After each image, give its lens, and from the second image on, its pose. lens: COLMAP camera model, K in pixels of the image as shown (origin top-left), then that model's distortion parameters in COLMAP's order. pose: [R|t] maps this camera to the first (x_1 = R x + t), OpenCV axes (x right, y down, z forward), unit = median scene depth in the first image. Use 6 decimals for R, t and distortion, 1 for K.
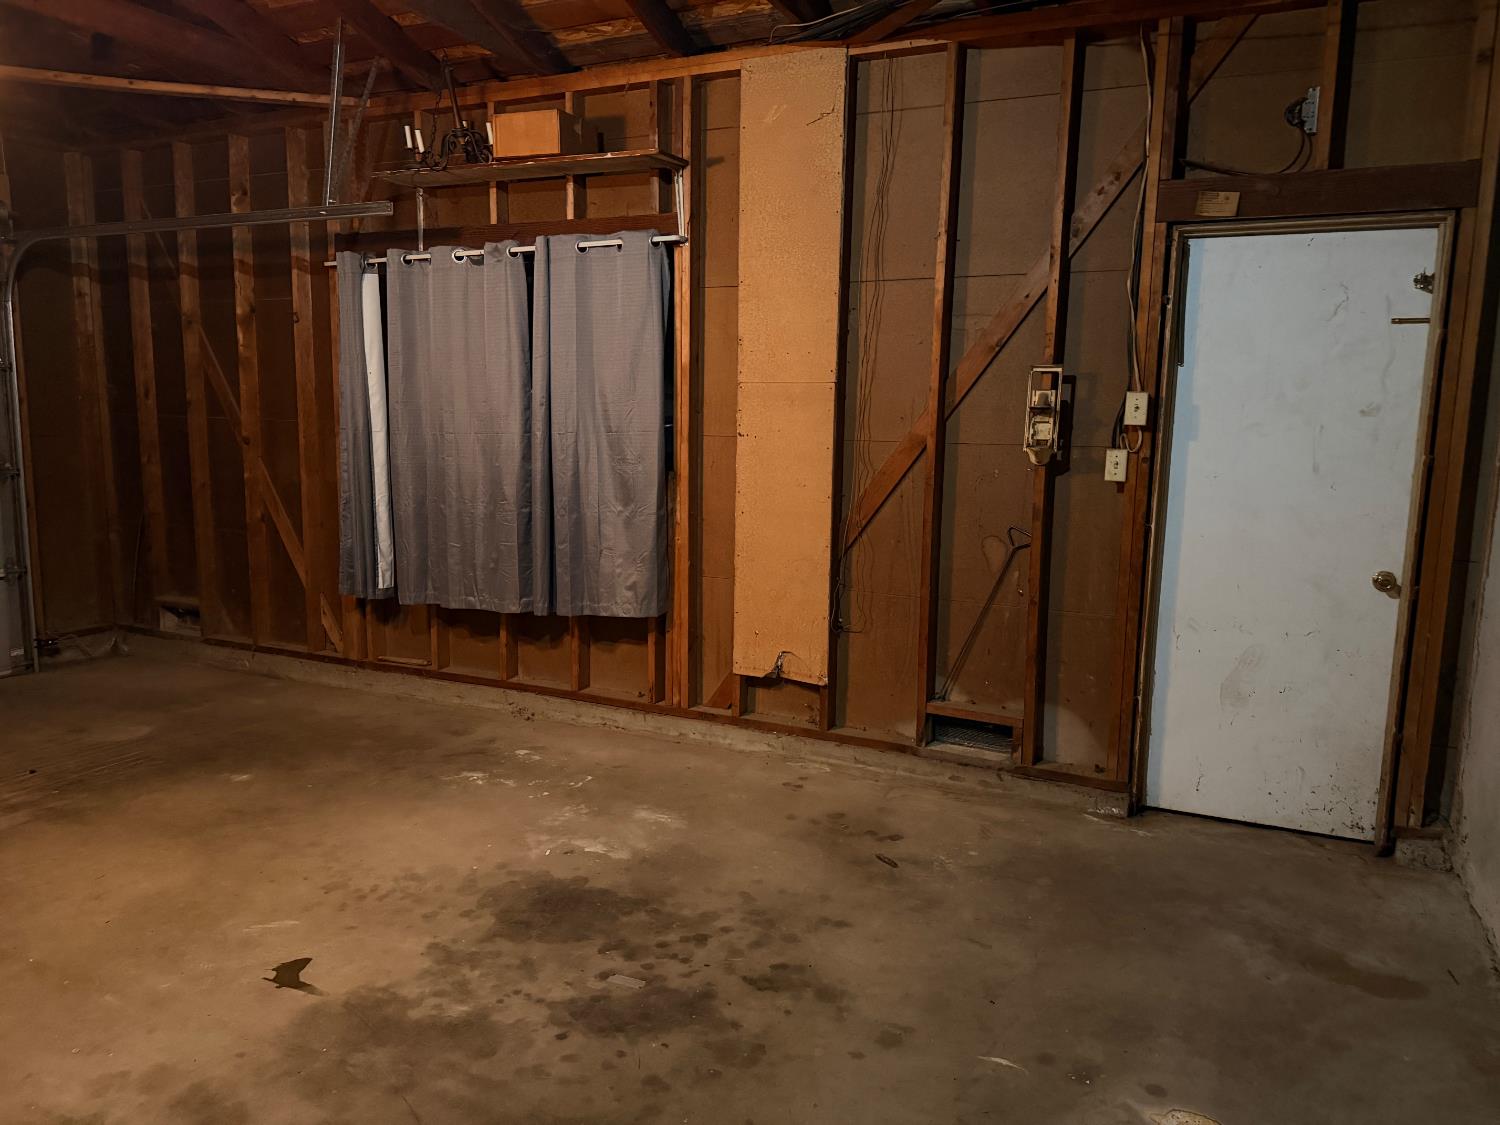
lens RADIAL K [[1065.2, 0, 750.0], [0, 1065.2, 562.5], [0, 0, 1]] dist [0.070338, -0.076445]
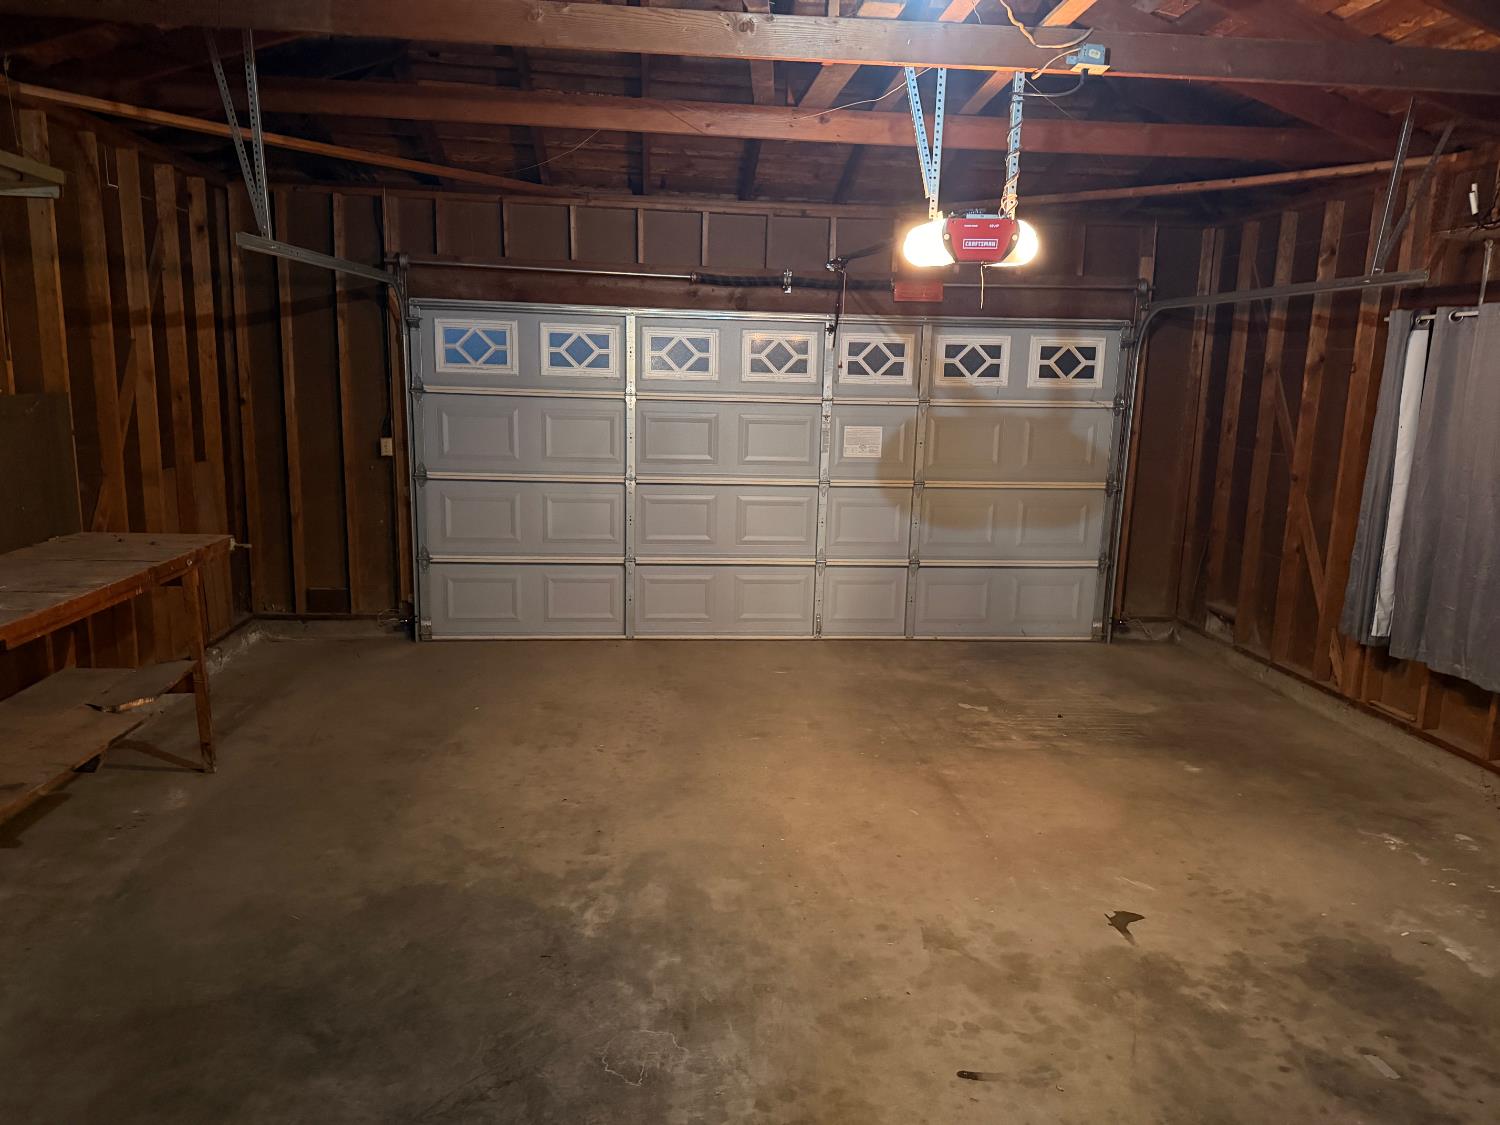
lens RADIAL K [[1053.6, 0, 750.0], [0, 1053.6, 562.5], [0, 0, 1]] dist [0.024152, -0.009322]
pose [[0.529331, 0.149051, -0.835220, 0.183149], [-0.143737, 0.985971, 0.084858, -0.047044], [0.836151, 0.075134, 0.543329, -0.054388]]
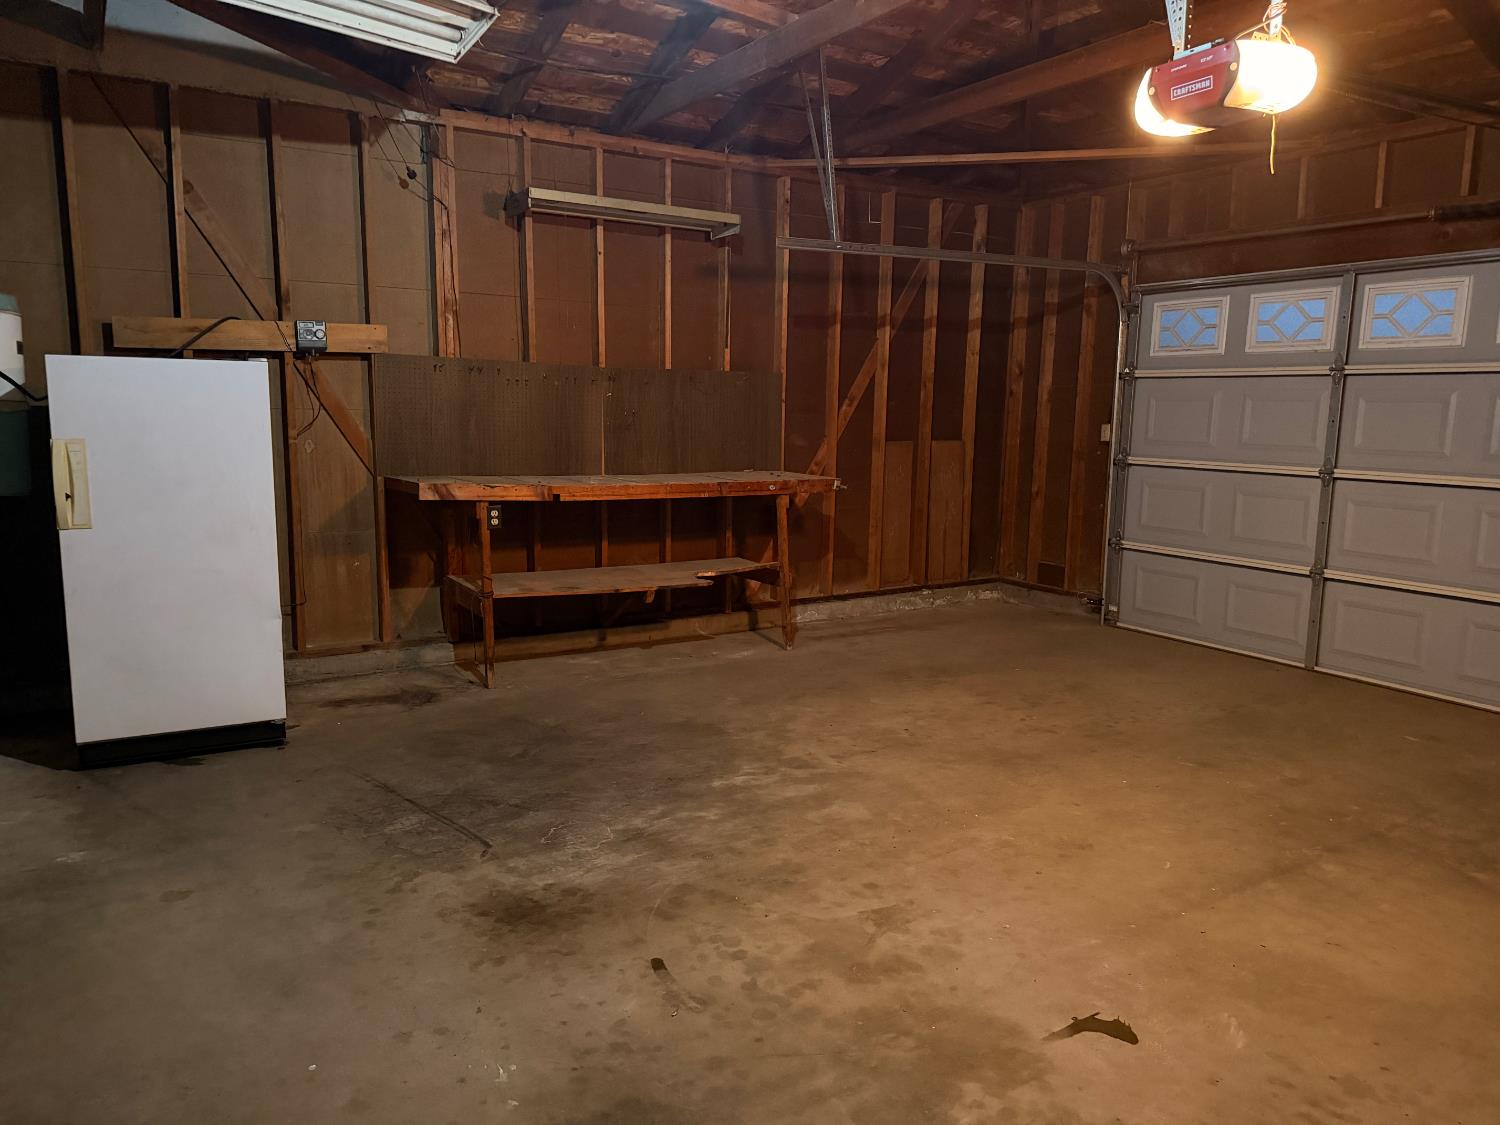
lens RADIAL K [[1056.0, 0, 751.5], [0, 1056.0, 541.0], [0, 0, 1]] dist [0.143656, -0.190766]
pose [[-0.524963, 0.085544, -0.846815, 0.239524], [-0.151604, 0.969628, 0.191934, -0.072245], [0.837514, 0.229139, -0.496049, 0.596162]]
